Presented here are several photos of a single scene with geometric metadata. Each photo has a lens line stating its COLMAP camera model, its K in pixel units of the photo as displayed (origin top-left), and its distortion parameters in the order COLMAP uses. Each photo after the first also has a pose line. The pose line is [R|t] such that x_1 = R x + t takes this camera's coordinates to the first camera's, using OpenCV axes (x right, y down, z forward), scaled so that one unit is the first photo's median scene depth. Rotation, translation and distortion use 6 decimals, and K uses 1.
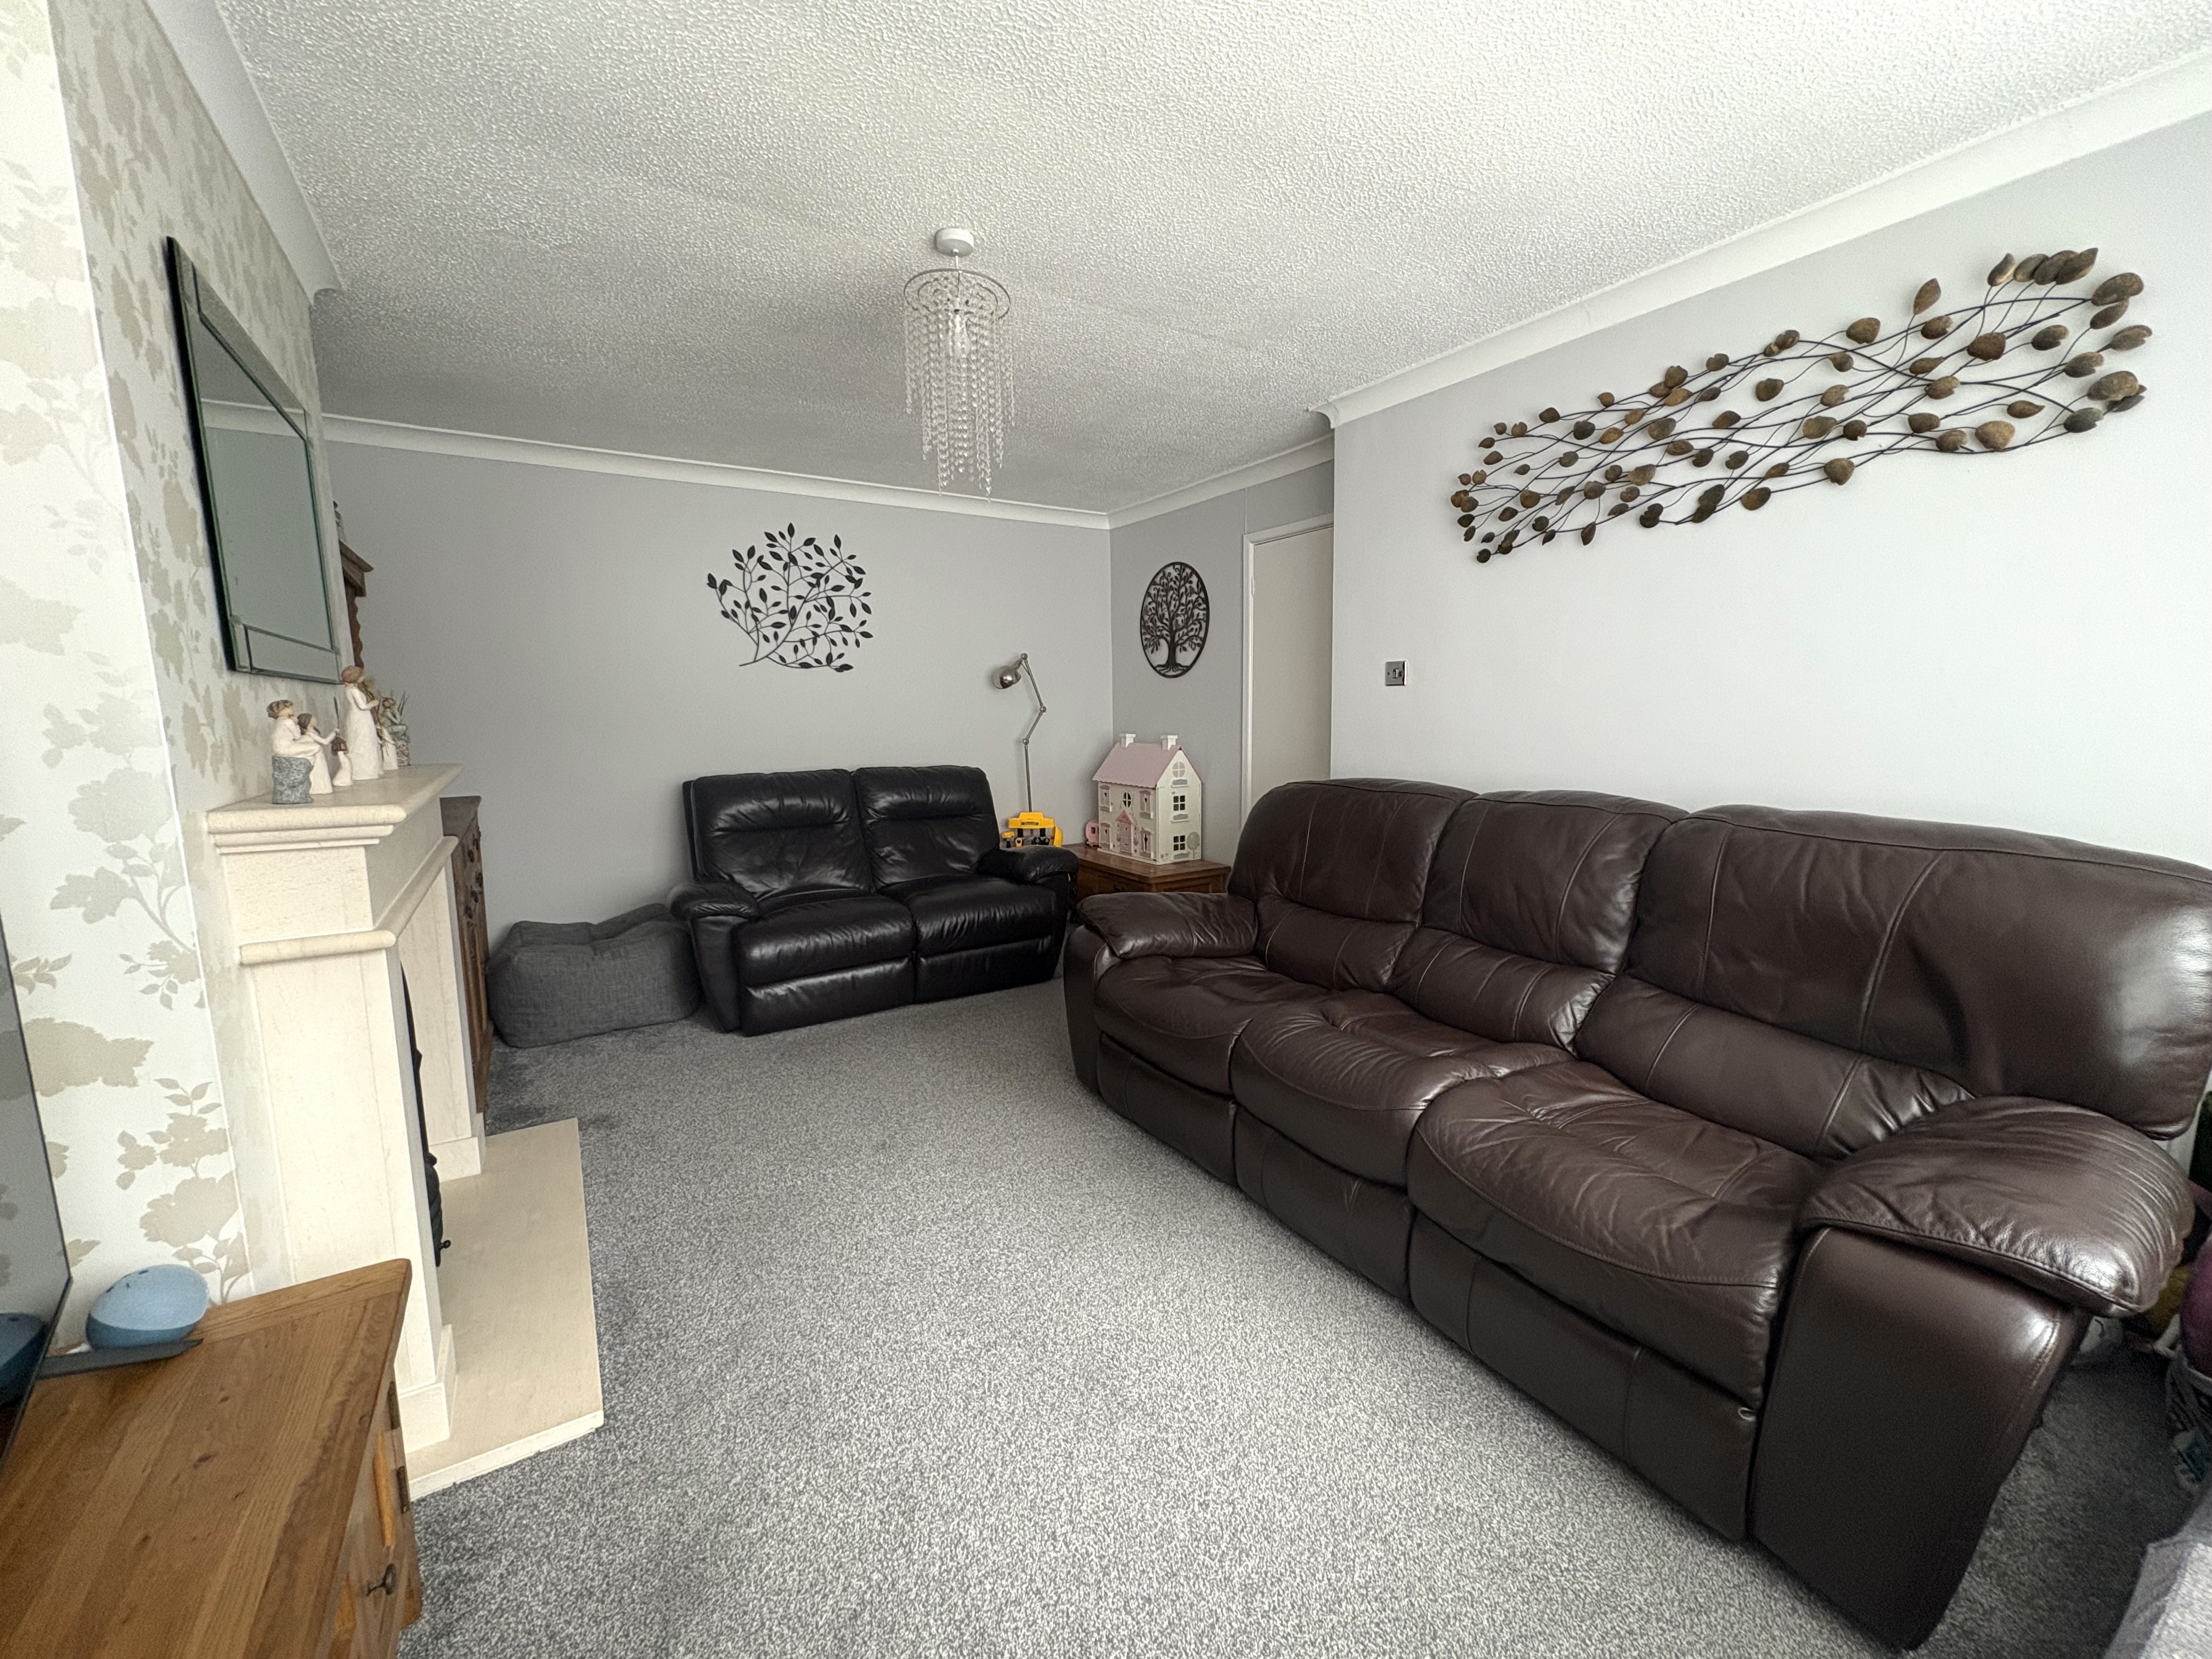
lens RADIAL K [[877.9, 0, 1108.1], [0, 877.9, 827.8], [0, 0, 1]] dist [-0.000161, -0.000069]
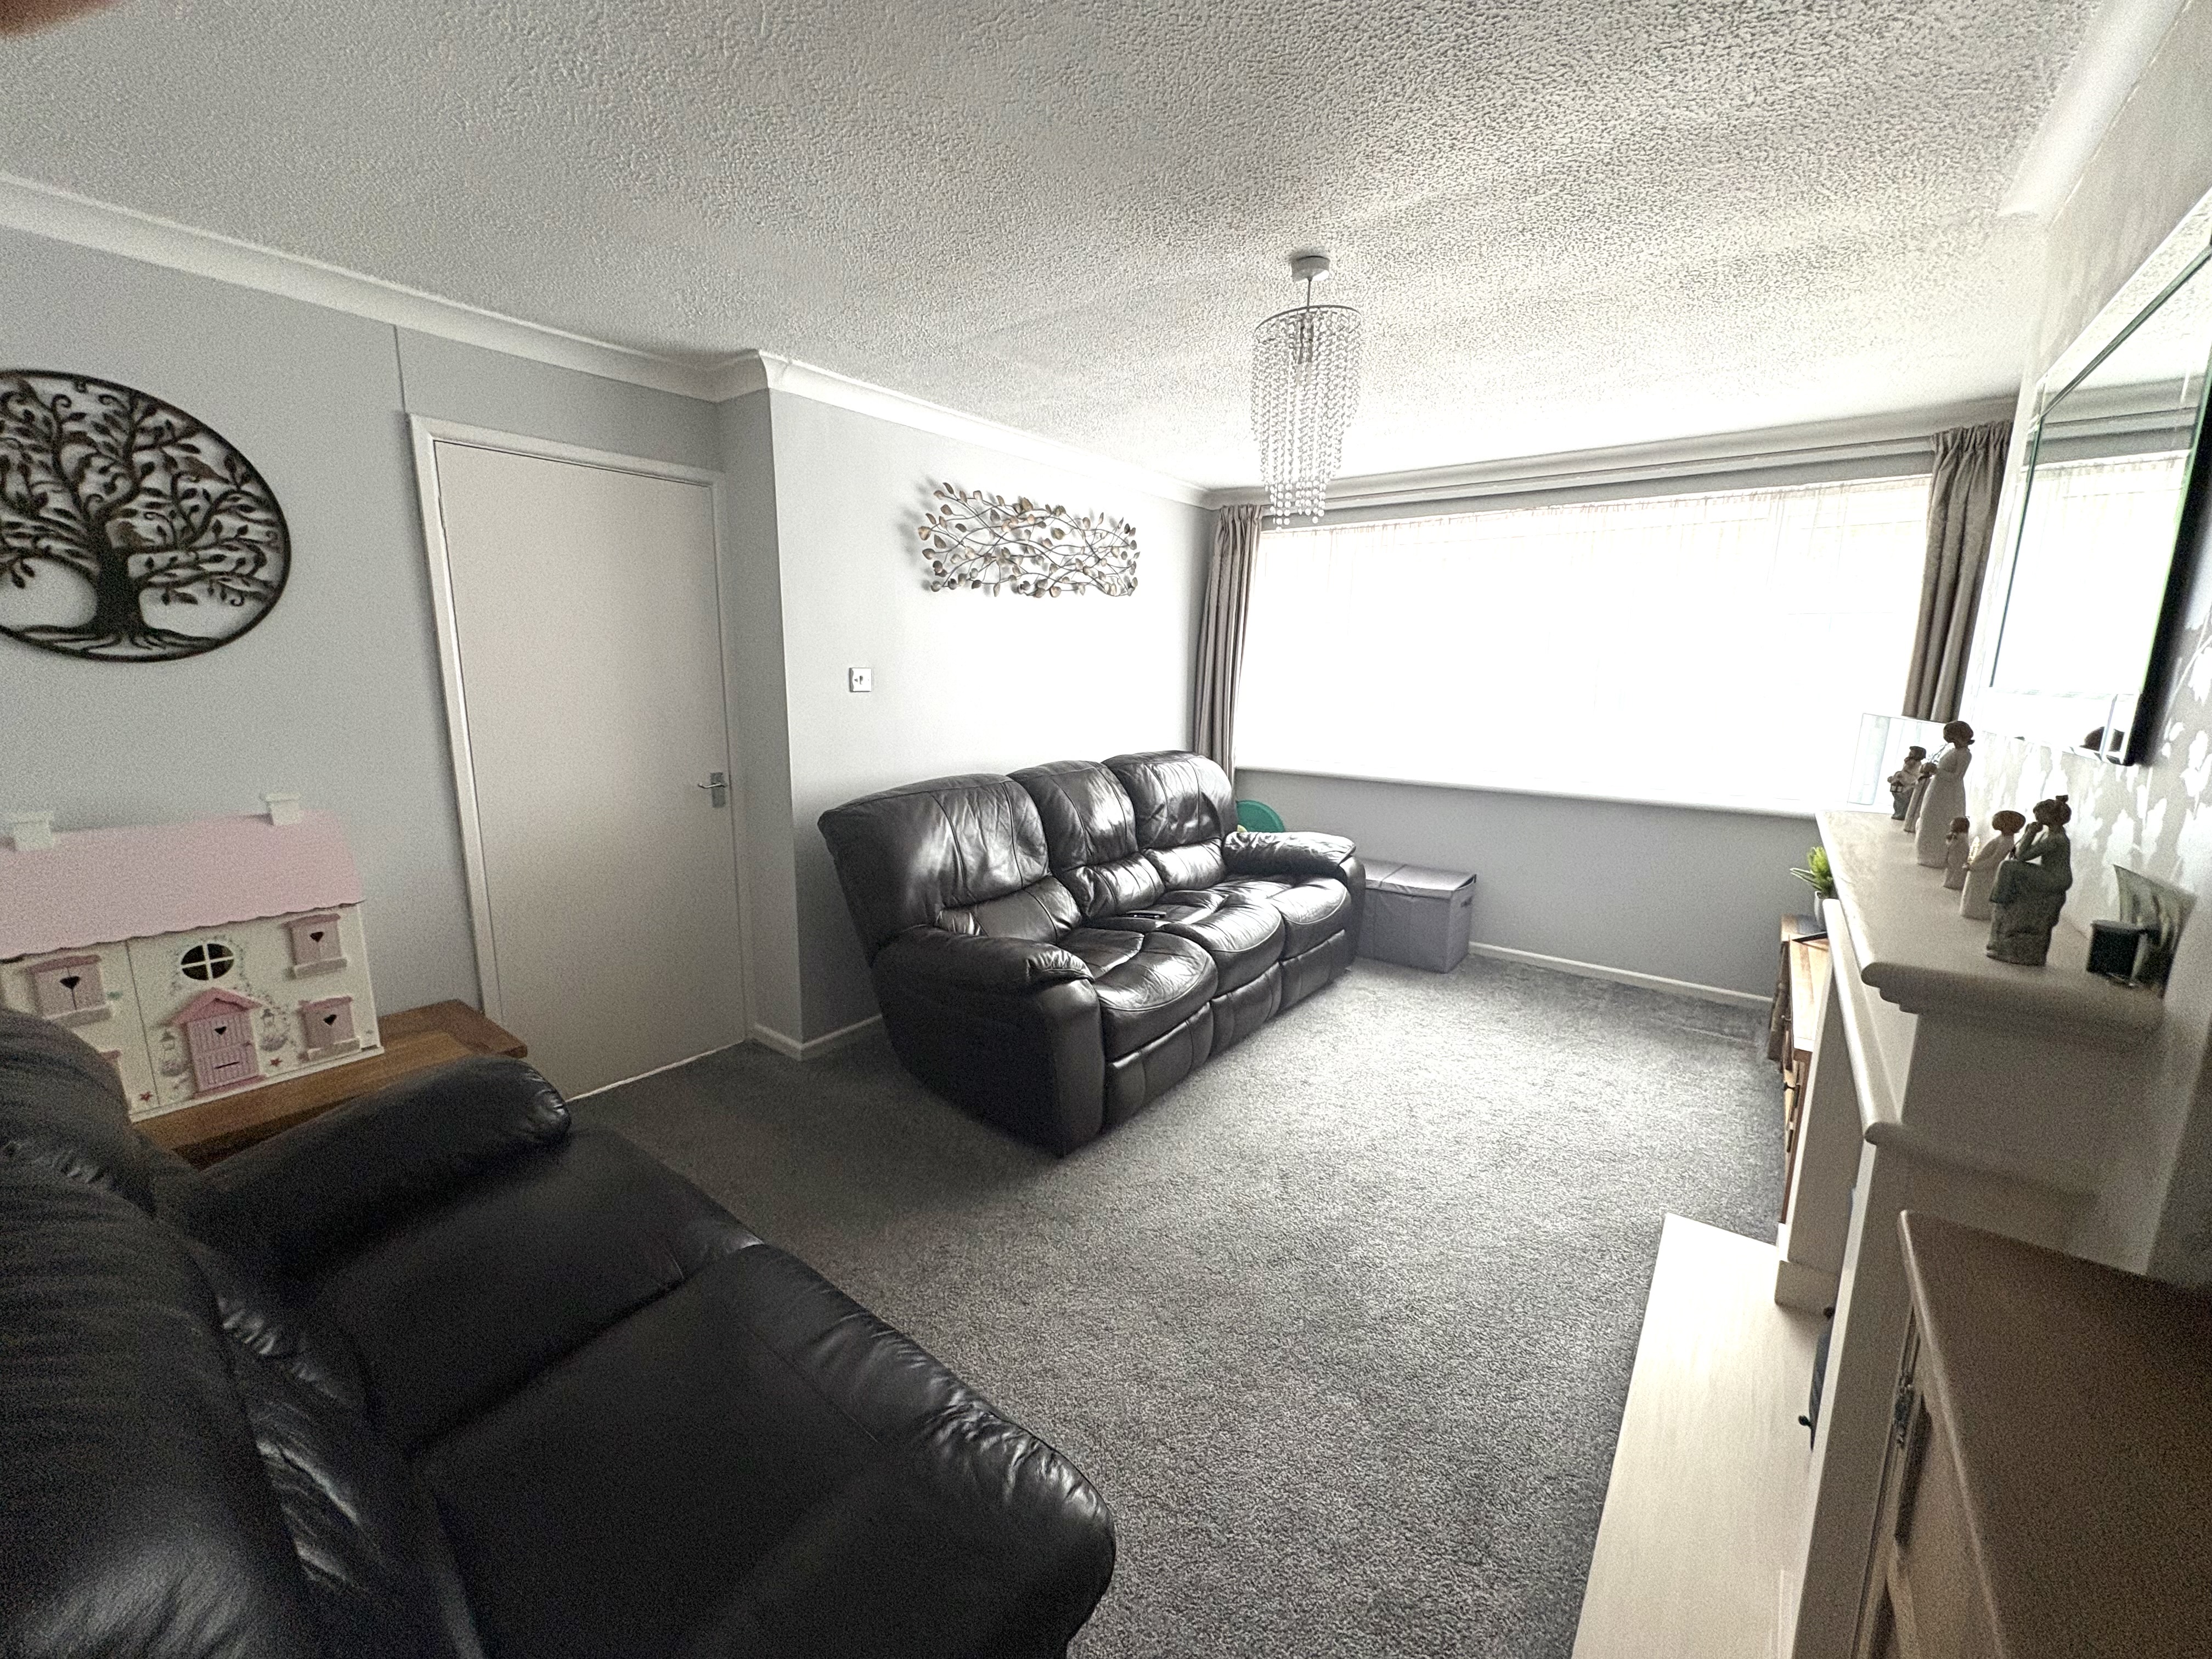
lens RADIAL K [[877.9, 0, 1105.4], [0, 877.9, 827.5], [0, 0, 1]] dist [-0.000161, -0.000069]
pose [[-0.347080, -0.164949, 0.923216, -0.509128], [0.121517, 0.968203, 0.218671, -0.135968], [-0.929930, 0.188083, -0.316000, 0.749568]]
